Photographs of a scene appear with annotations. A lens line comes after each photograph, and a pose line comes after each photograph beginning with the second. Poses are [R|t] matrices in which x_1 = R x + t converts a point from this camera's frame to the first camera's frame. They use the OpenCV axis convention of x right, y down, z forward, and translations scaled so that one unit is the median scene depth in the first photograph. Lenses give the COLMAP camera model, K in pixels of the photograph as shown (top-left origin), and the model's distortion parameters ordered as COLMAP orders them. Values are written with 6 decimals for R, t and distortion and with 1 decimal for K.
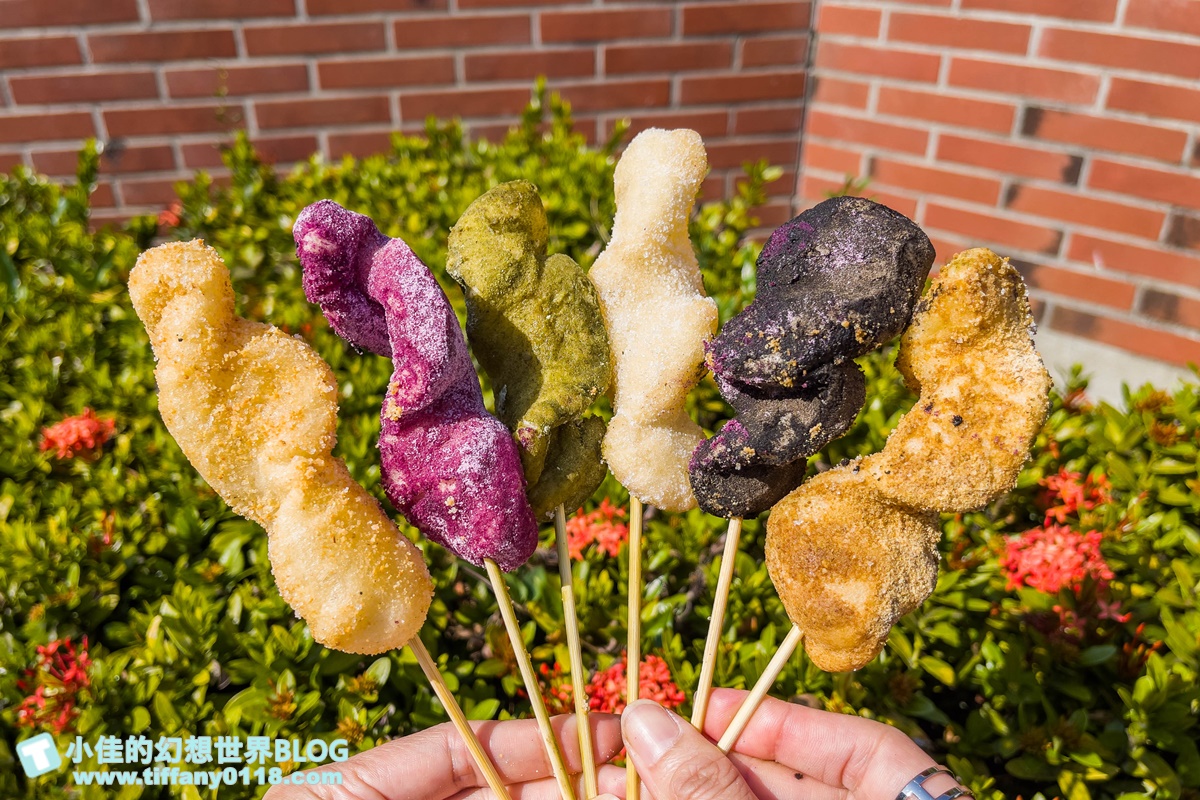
lens RADIAL K [[933.1, 0, 584.8], [0, 933.1, 400.1], [0, 0, 1]] dist [-0.019903, -0.010101]
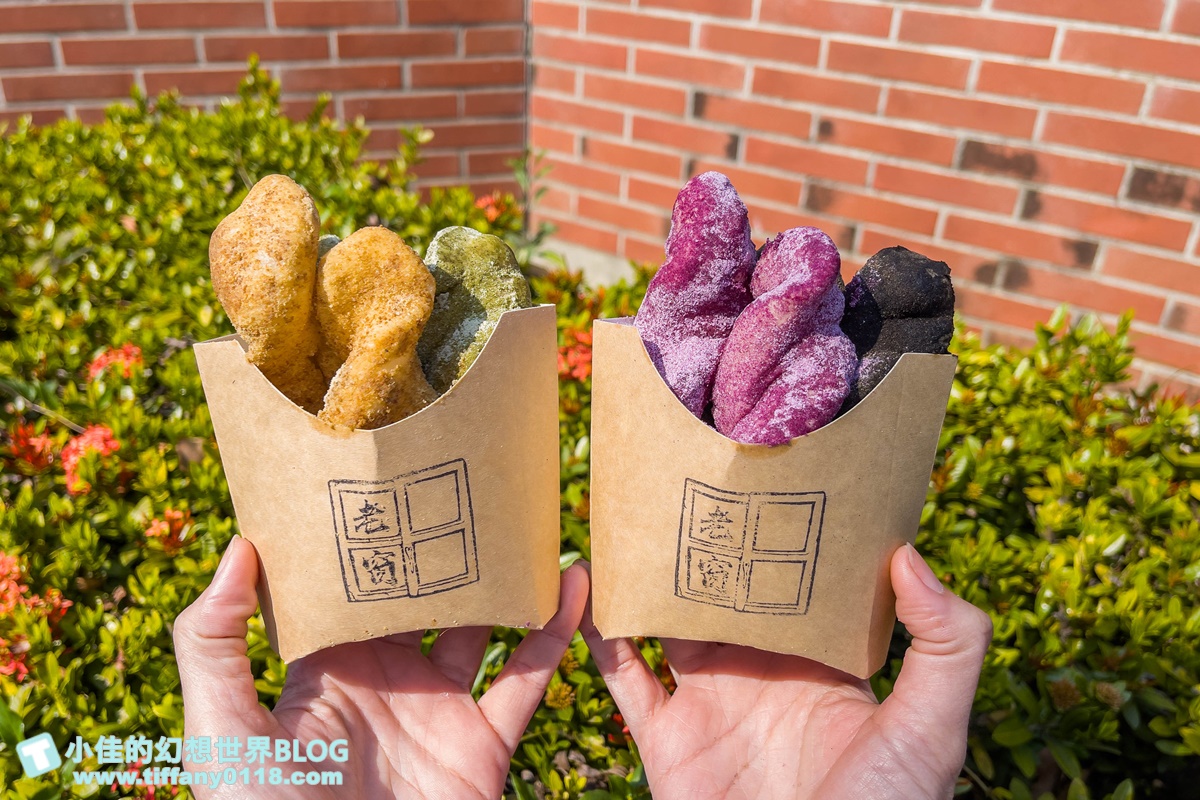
lens RADIAL K [[933.8, 0, 554.7], [0, 933.8, 398.3], [0, 0, 1]] dist [-0.003266, -0.009199]
pose [[0.992608, -0.018391, 0.119960, 0.140676], [0.018376, 0.999830, 0.001228, 0.057294], [-0.119962, 0.000985, 0.992778, -0.129167]]
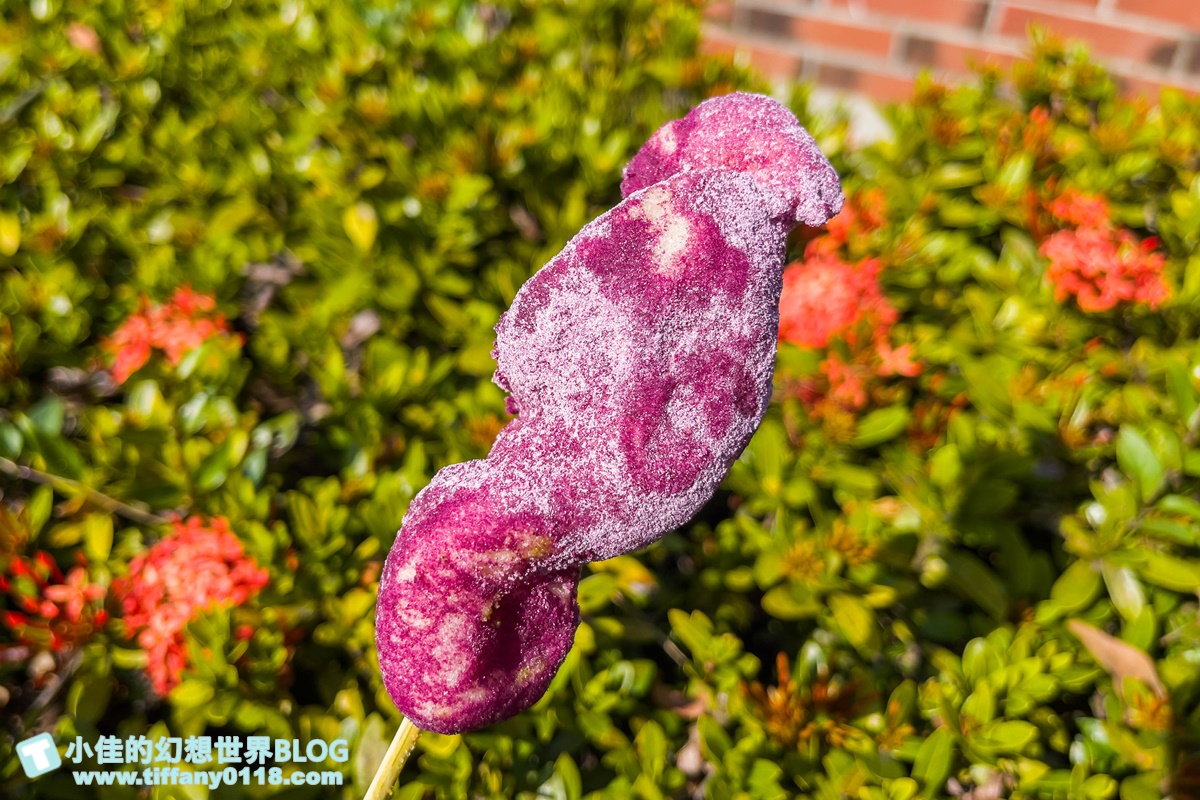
lens RADIAL K [[933.8, 0, 554.7], [0, 933.8, 398.3], [0, 0, 1]] dist [-0.003266, -0.009199]
pose [[0.975691, -0.123612, 0.180962, 0.044038], [0.088195, 0.977400, 0.192121, 0.023113], [-0.200621, -0.171491, 0.964543, 0.087429]]
